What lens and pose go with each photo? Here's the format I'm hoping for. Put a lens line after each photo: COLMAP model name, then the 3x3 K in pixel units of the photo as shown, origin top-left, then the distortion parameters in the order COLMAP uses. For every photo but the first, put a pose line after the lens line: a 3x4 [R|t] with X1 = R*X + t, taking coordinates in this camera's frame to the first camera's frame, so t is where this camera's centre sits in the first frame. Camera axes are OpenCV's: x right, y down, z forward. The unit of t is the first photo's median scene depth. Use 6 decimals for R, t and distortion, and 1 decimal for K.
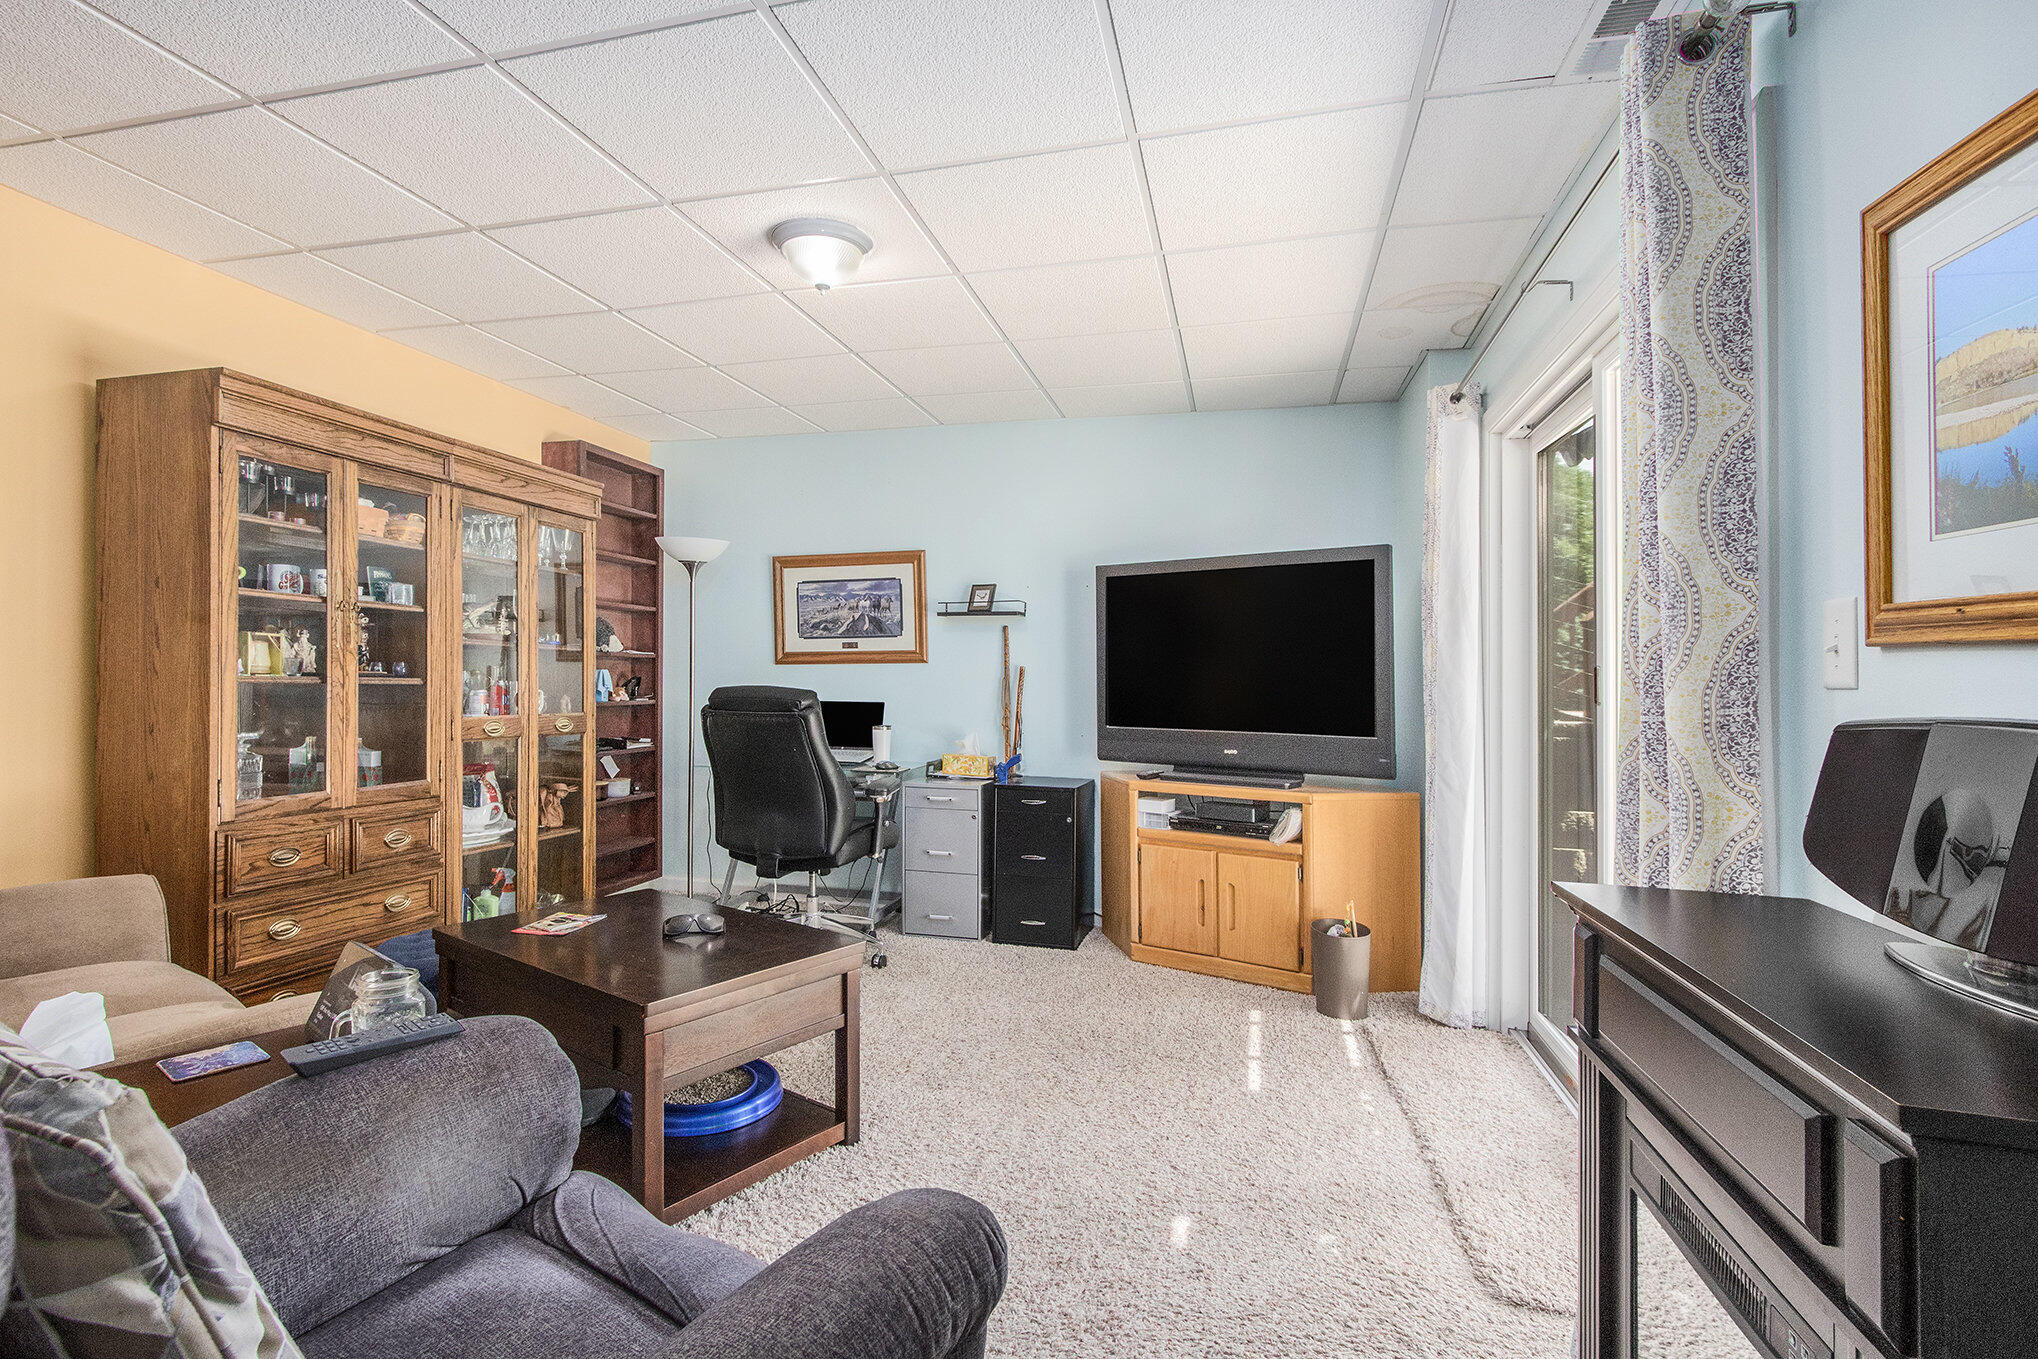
lens RADIAL K [[967.6, 0, 1019.1], [0, 967.6, 673.0], [0, 0, 1]] dist [-0.005129, 0.002113]
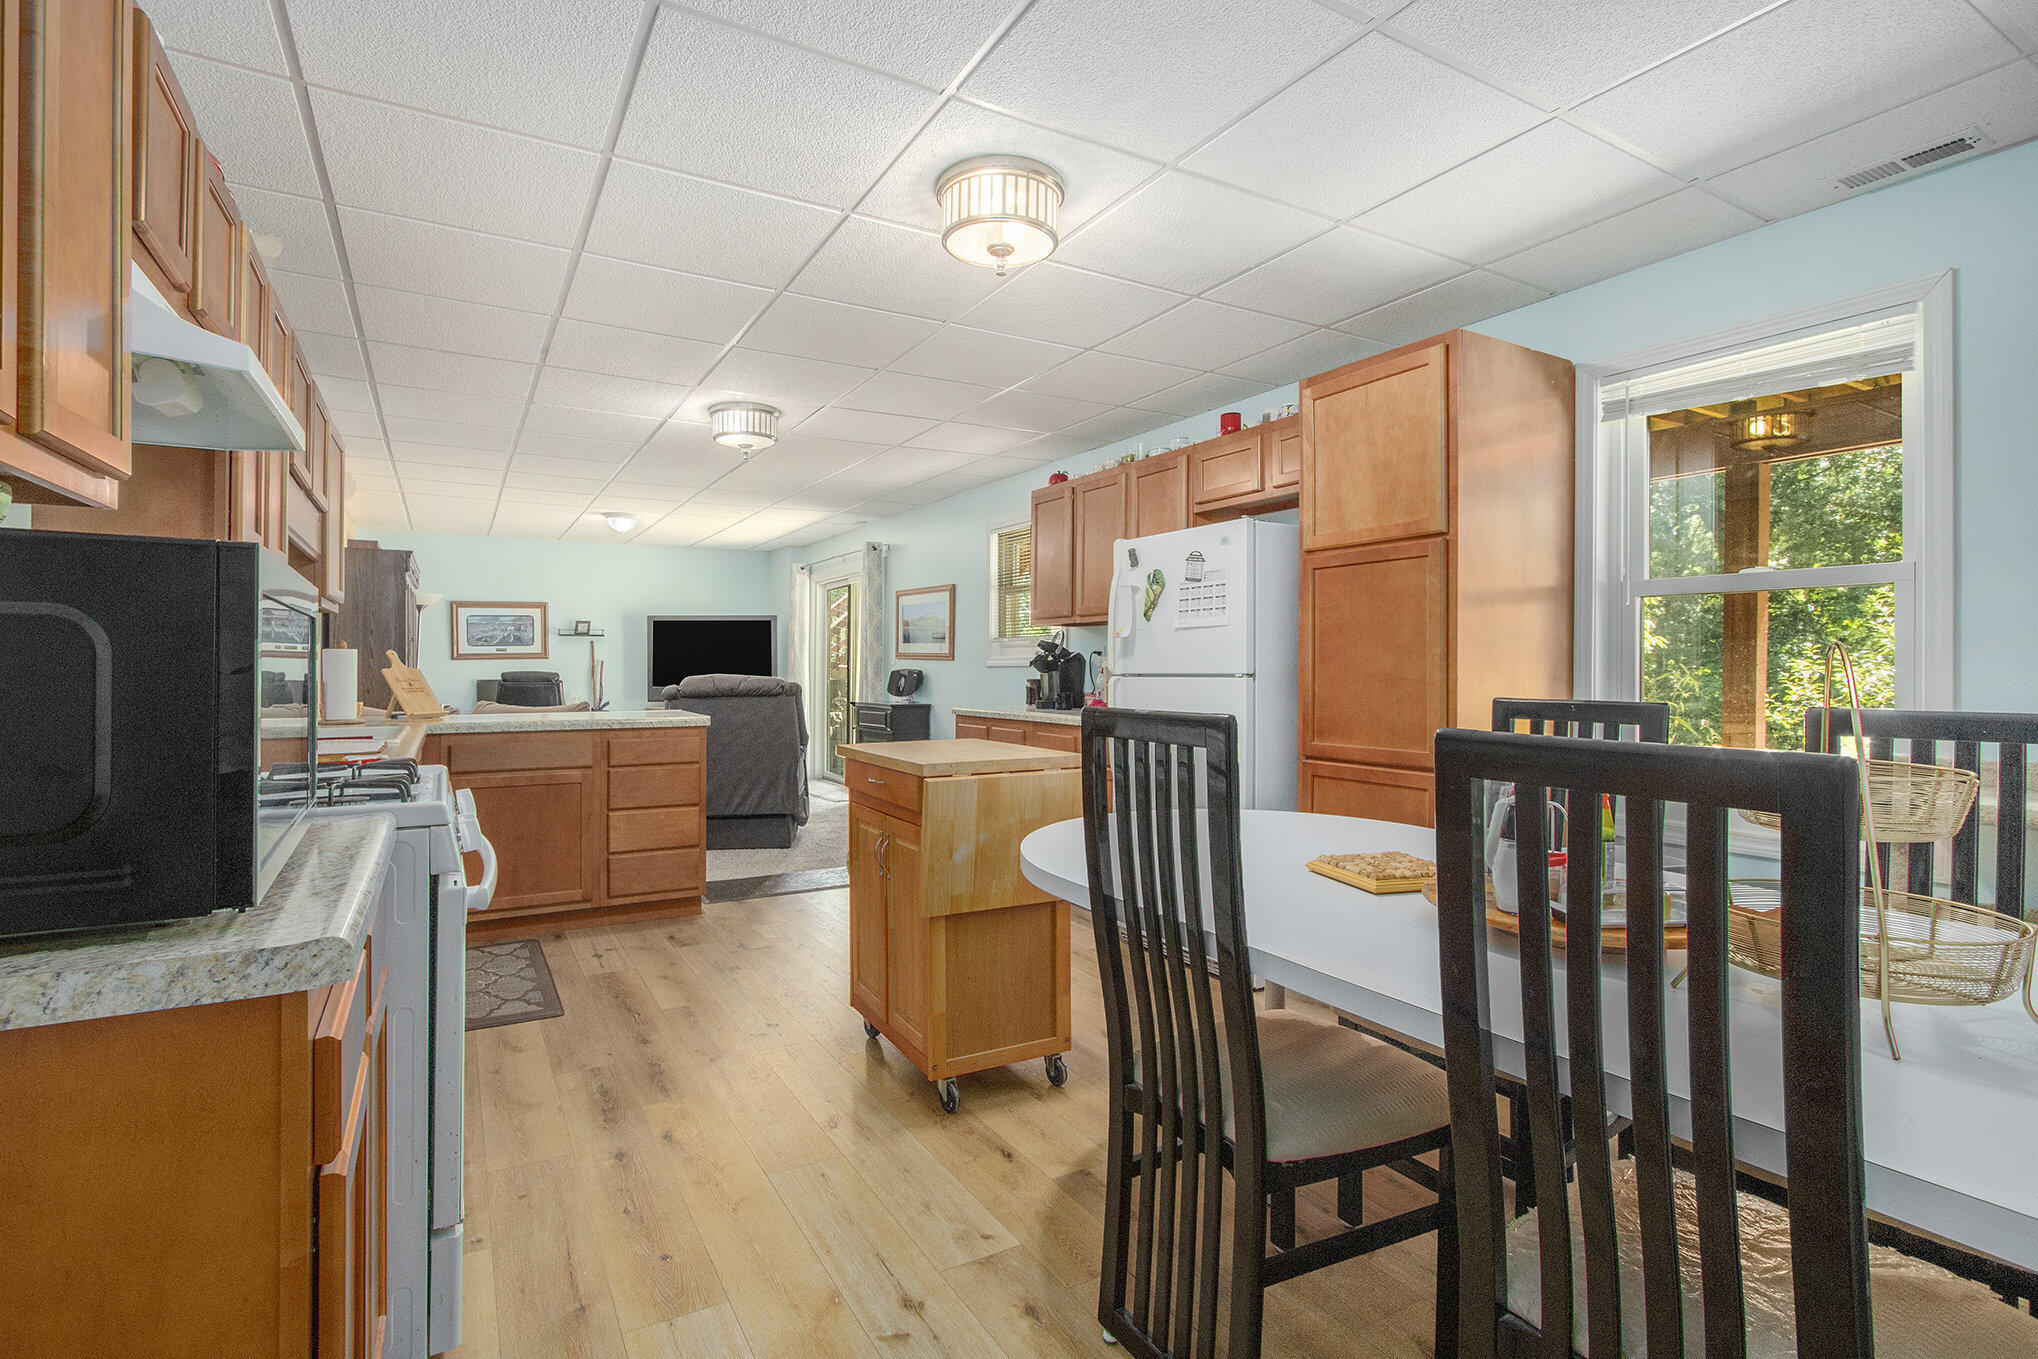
lens RADIAL K [[967.6, 0, 1016.4], [0, 967.6, 667.7], [0, 0, 1]] dist [-0.005129, 0.002113]
pose [[0.714437, -0.009440, 0.699636, -0.811442], [0.004469, 0.999950, 0.008928, -0.006462], [-0.699685, -0.003252, 0.714444, -1.102722]]
